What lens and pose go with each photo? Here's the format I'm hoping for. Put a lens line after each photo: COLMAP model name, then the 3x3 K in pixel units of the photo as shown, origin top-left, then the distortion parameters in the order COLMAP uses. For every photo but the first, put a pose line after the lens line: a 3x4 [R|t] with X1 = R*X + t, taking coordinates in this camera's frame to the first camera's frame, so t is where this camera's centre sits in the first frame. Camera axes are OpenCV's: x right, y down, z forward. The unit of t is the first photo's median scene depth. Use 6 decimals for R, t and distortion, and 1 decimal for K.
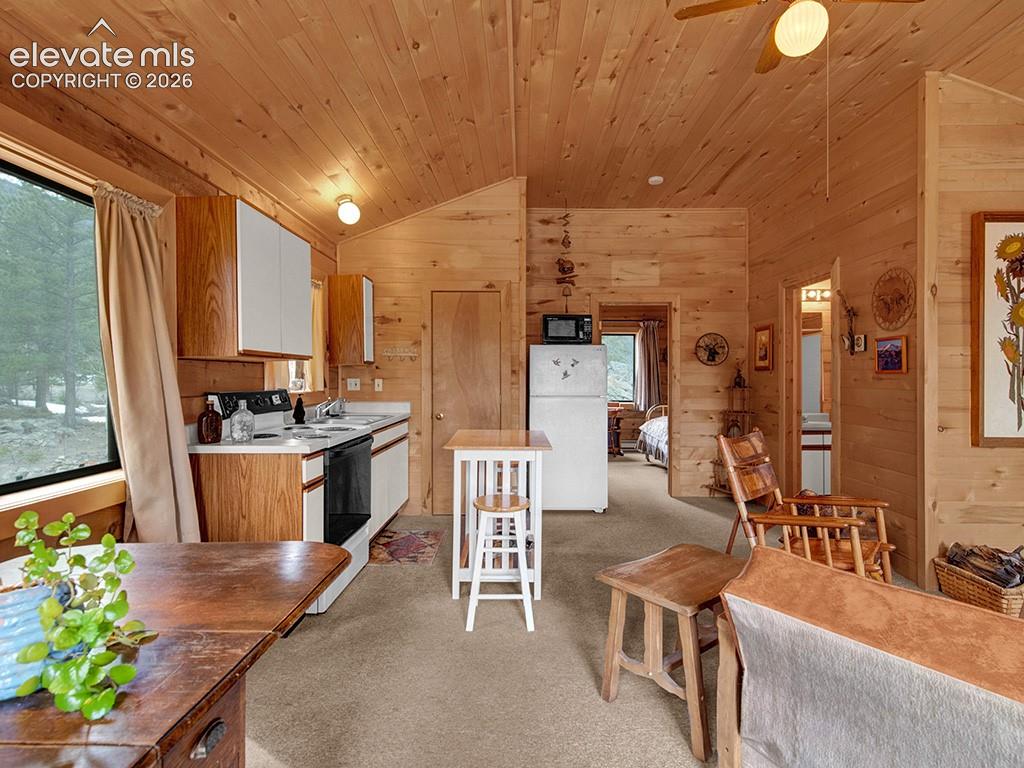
lens RADIAL K [[517.1, 0, 514.8], [0, 517.1, 377.5], [0, 0, 1]] dist [0.000265, 0.001671]
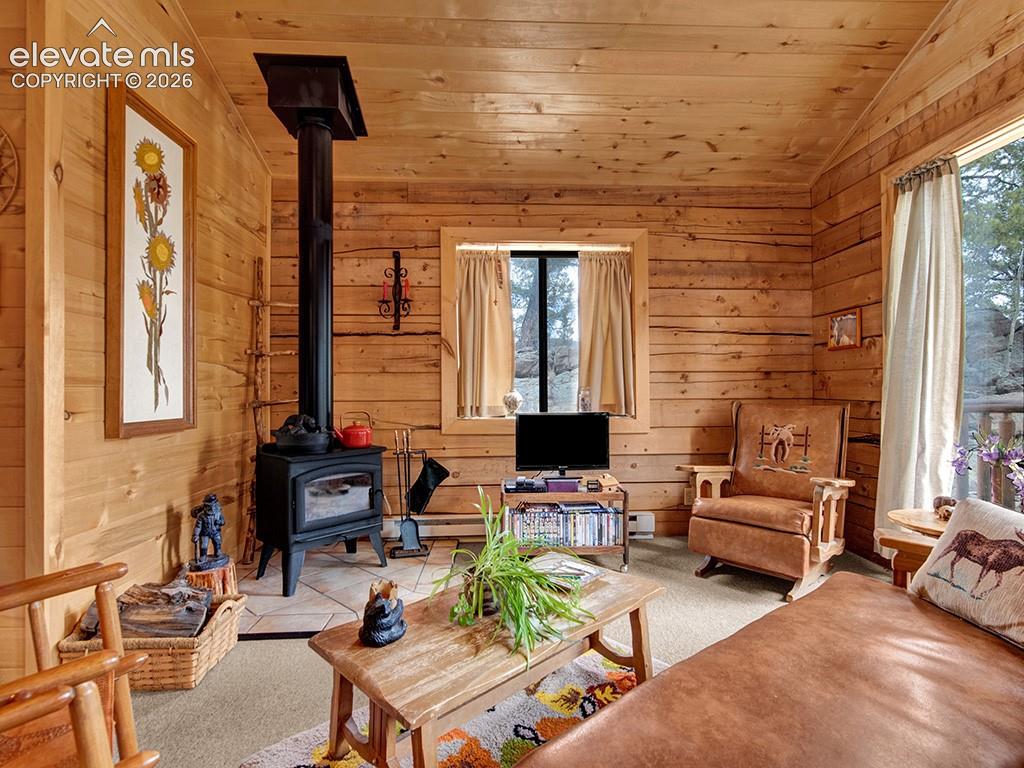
lens RADIAL K [[517.1, 0, 518.5], [0, 517.1, 384.9], [0, 0, 1]] dist [0.000265, 0.001671]
pose [[-0.062079, 0.007344, 0.998044, 0.209000], [0.004240, 0.999966, -0.007094, 0.072641], [-0.998062, 0.003791, -0.062108, 0.531898]]
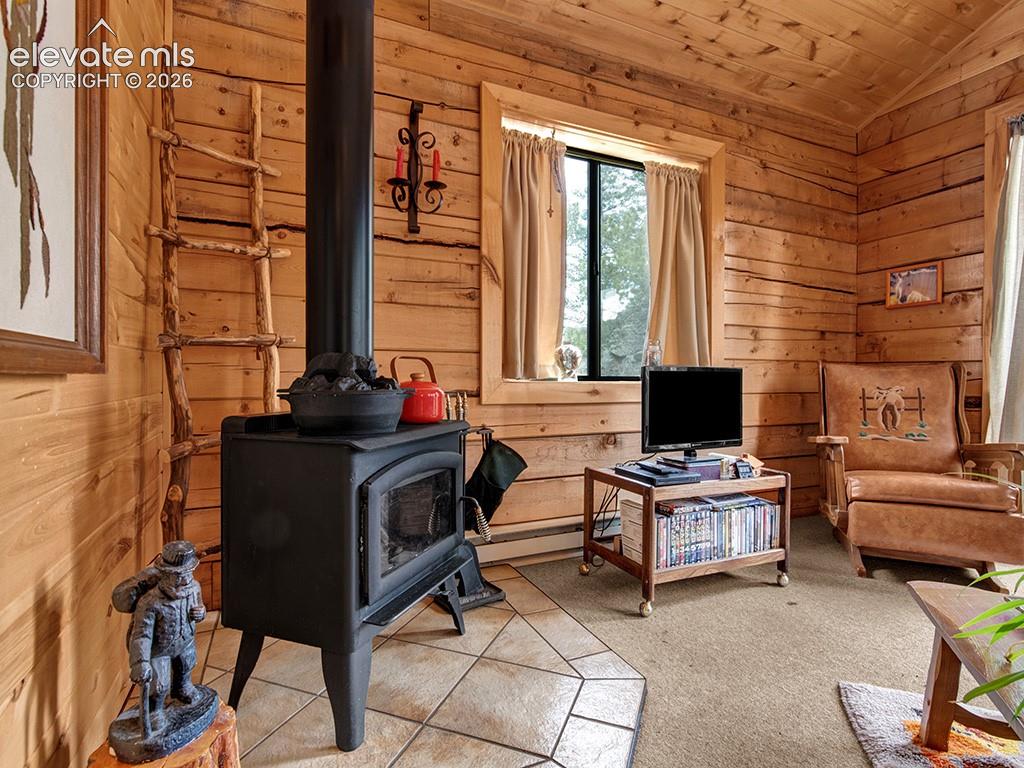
lens RADIAL K [[517.1, 0, 511.7], [0, 517.1, 382.0], [0, 0, 1]] dist [0.000265, 0.001671]
pose [[-0.433392, -0.009027, 0.901160, 0.642792], [-0.006337, 0.999956, 0.006969, 0.131107], [-0.901183, -0.002690, -0.433430, 0.882794]]
